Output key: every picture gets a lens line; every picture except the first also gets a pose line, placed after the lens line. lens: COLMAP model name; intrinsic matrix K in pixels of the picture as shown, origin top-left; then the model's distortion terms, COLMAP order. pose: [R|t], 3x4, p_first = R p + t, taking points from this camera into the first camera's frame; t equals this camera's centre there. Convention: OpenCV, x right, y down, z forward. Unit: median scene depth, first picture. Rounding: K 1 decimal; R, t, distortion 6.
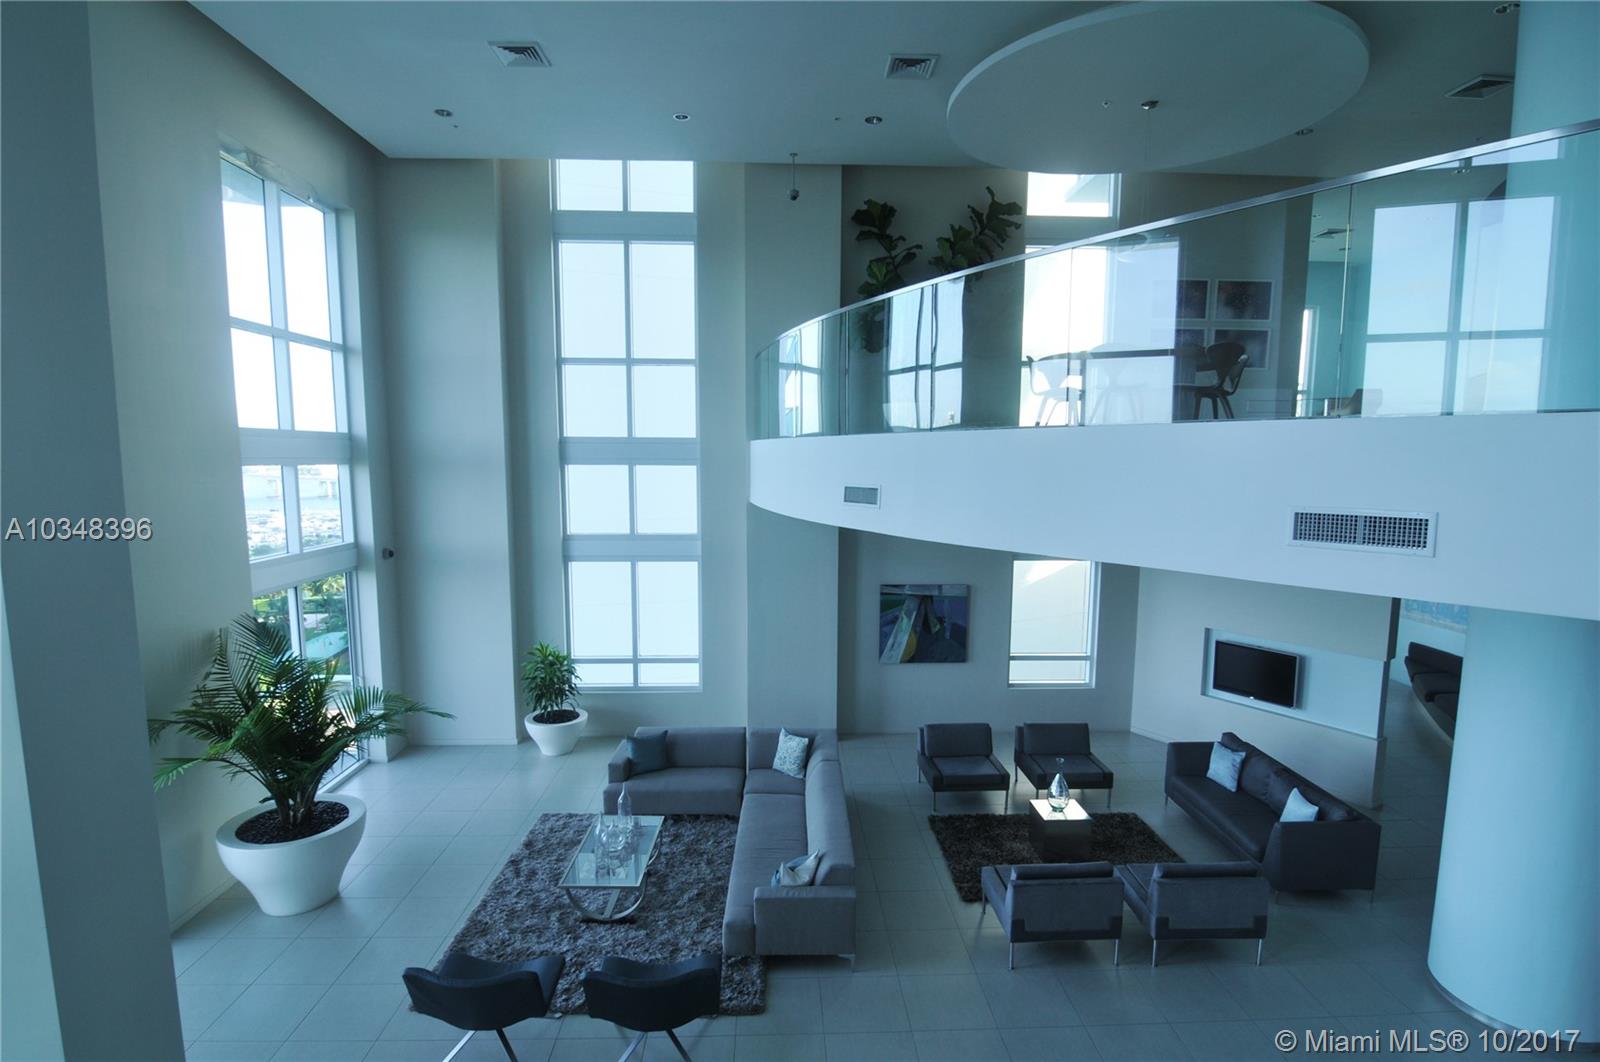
lens RADIAL K [[854.3, 0, 799.9], [0, 854.3, 531.2], [0, 0, 1]] dist [-0.000182, -0.001851]
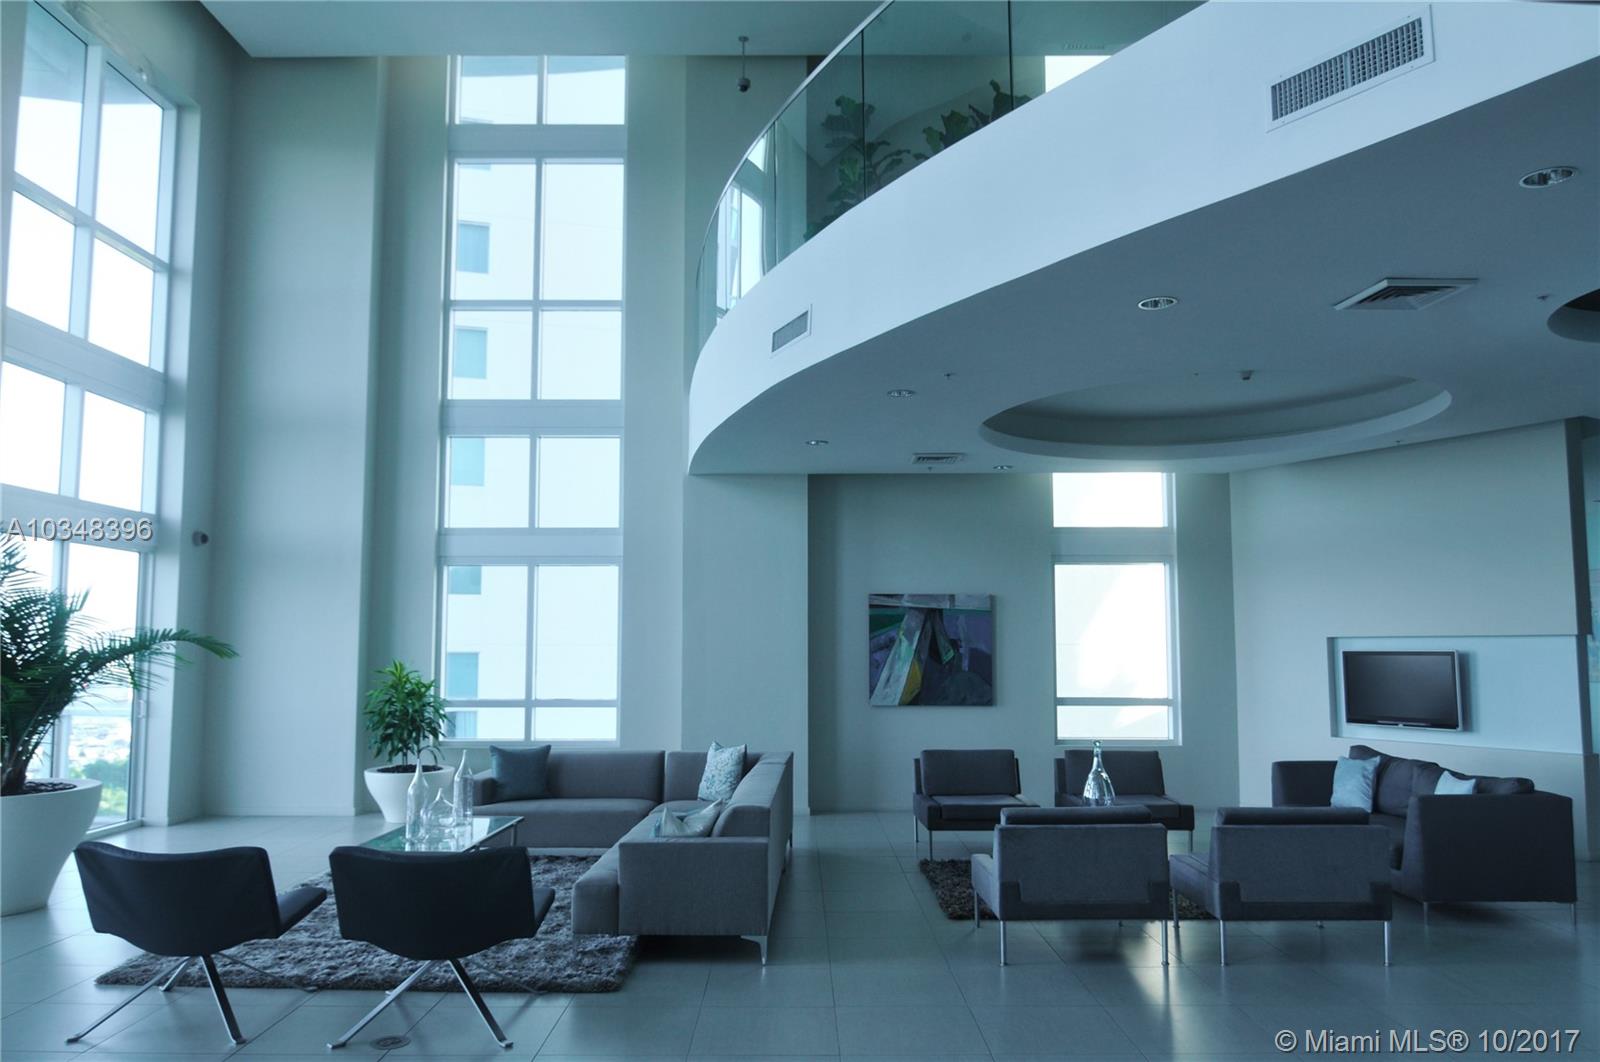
lens RADIAL K [[1171.8, 0, 800.5], [0, 1171.8, 536.0], [0, 0, 1]] dist [-0.003719, 0.010431]
pose [[0.999113, -0.010320, -0.040836, 0.081255], [0.001230, 0.976254, -0.216627, 0.240000], [0.042102, 0.216385, 0.975400, 0.022416]]
